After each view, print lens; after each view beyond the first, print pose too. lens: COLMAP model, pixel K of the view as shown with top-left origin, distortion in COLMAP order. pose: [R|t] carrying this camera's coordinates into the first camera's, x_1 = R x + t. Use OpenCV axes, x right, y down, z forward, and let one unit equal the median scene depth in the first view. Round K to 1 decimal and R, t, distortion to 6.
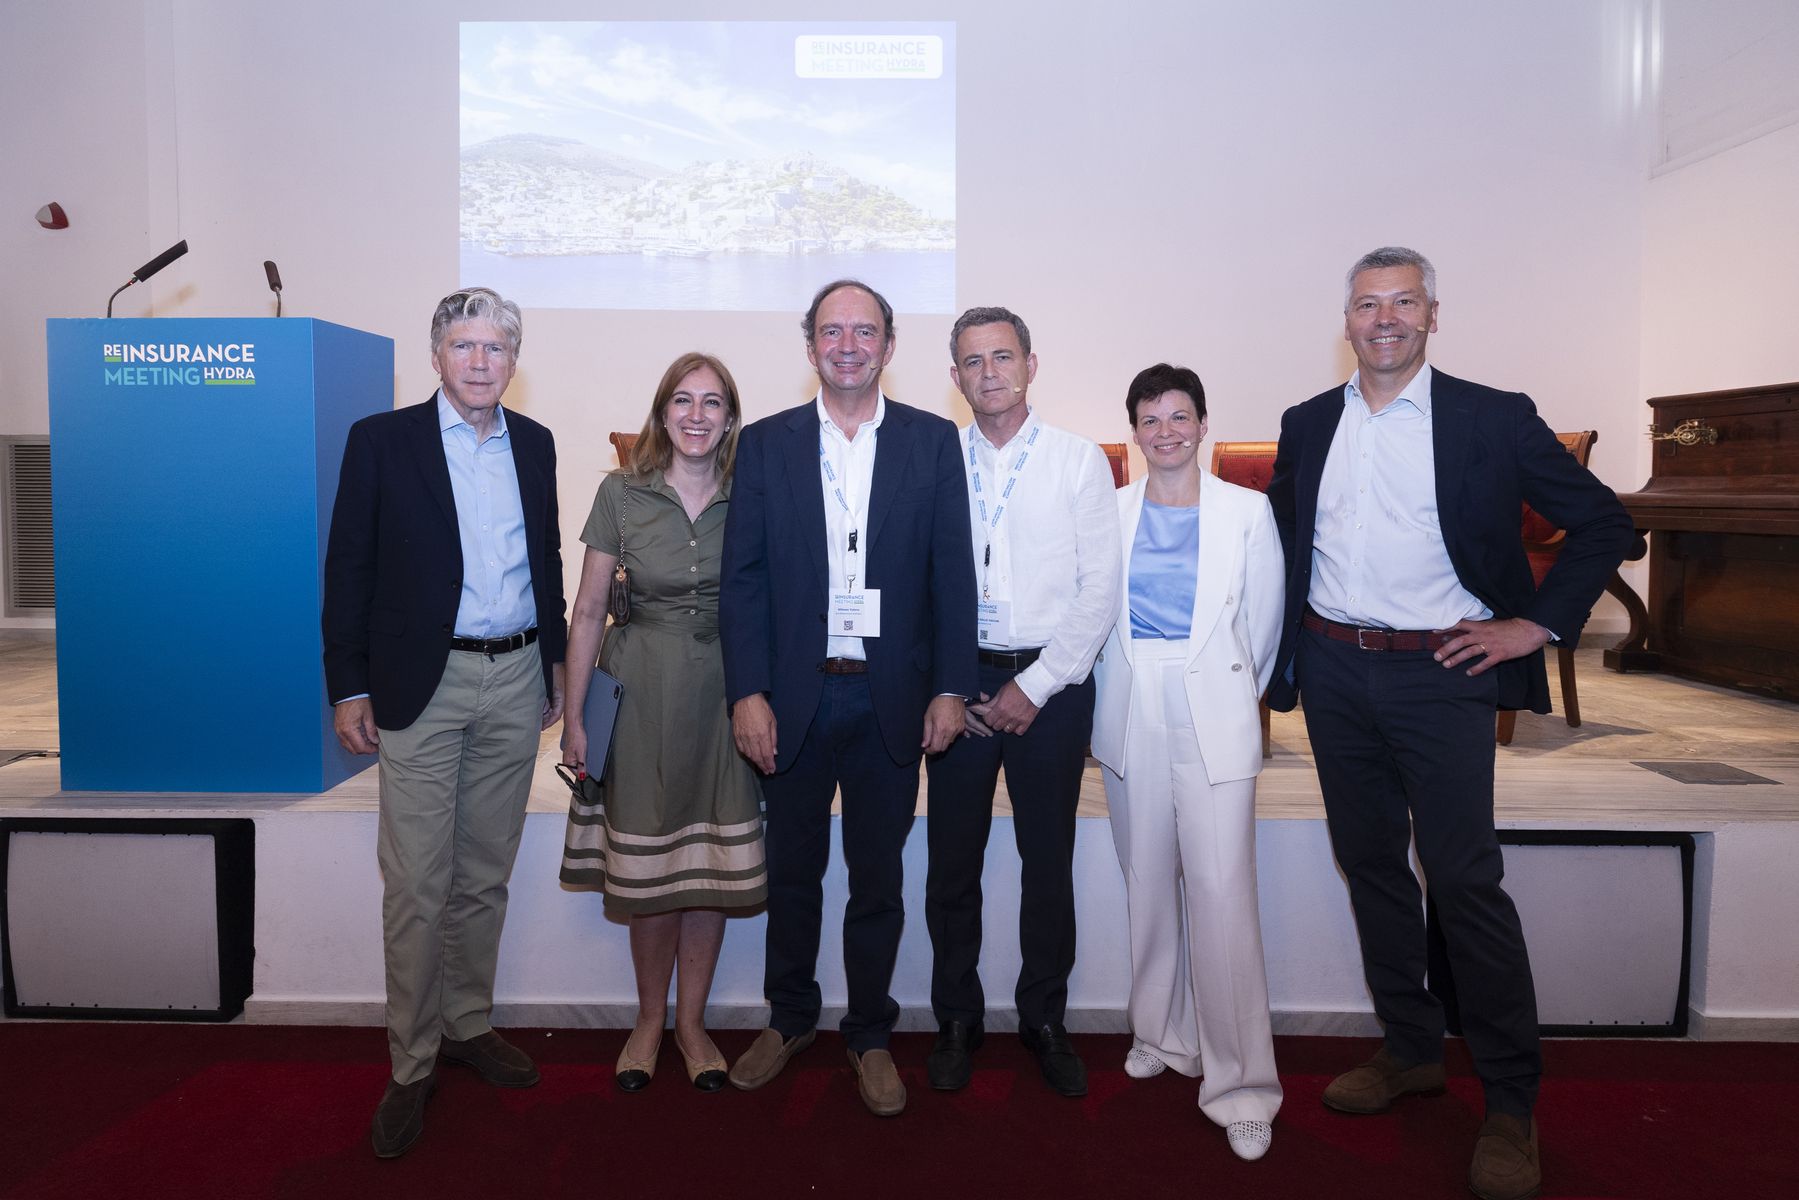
lens RADIAL K [[1073.6, 0, 898.8], [0, 1073.6, 525.0], [0, 0, 1]] dist [-0.000566, -0.000341]
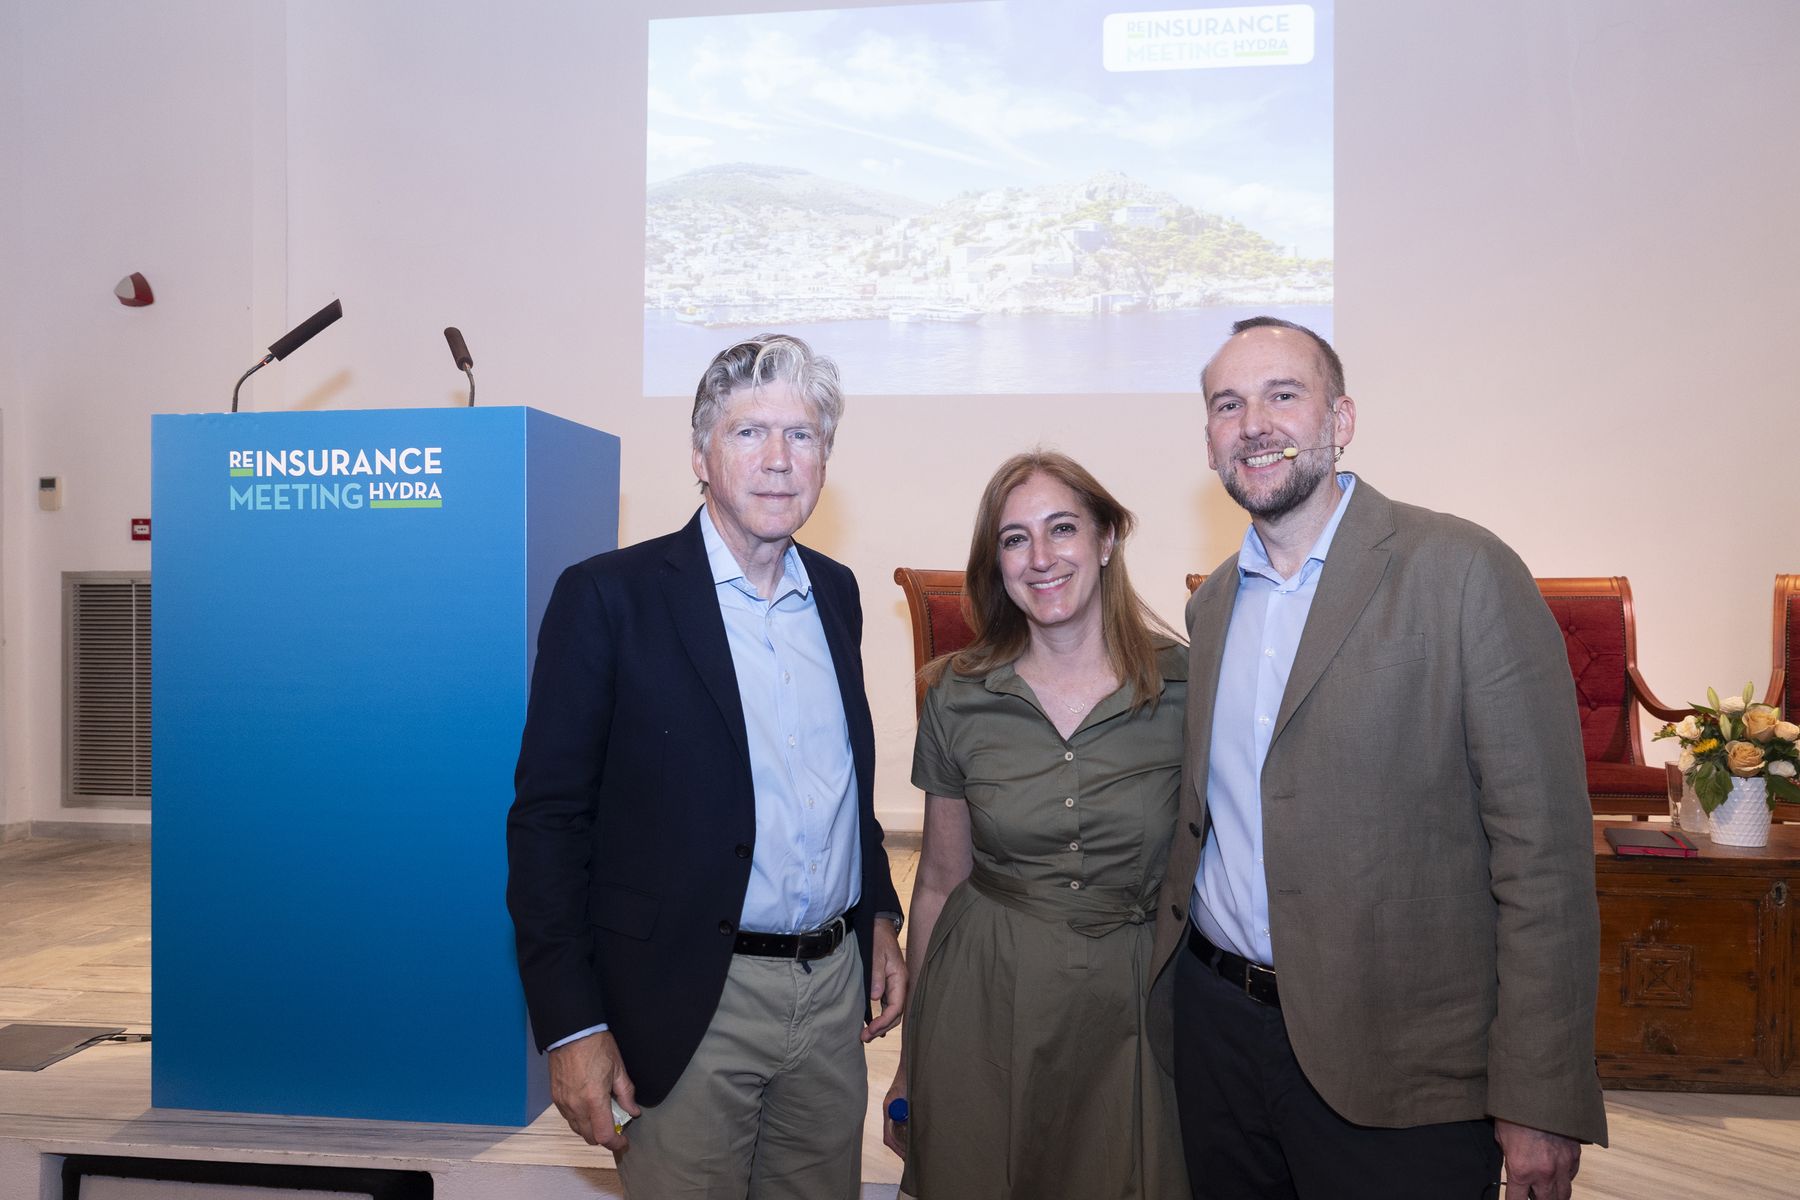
lens RADIAL K [[1266.1, 0, 900.0], [0, 1266.1, 600.0], [0, 0, 1]] dist [-0.000623, 0.002267]
pose [[0.995166, -0.003782, -0.098136, -0.150166], [-0.000495, 0.999053, -0.043517, -0.024464], [0.098207, 0.043355, 0.994221, 0.154621]]
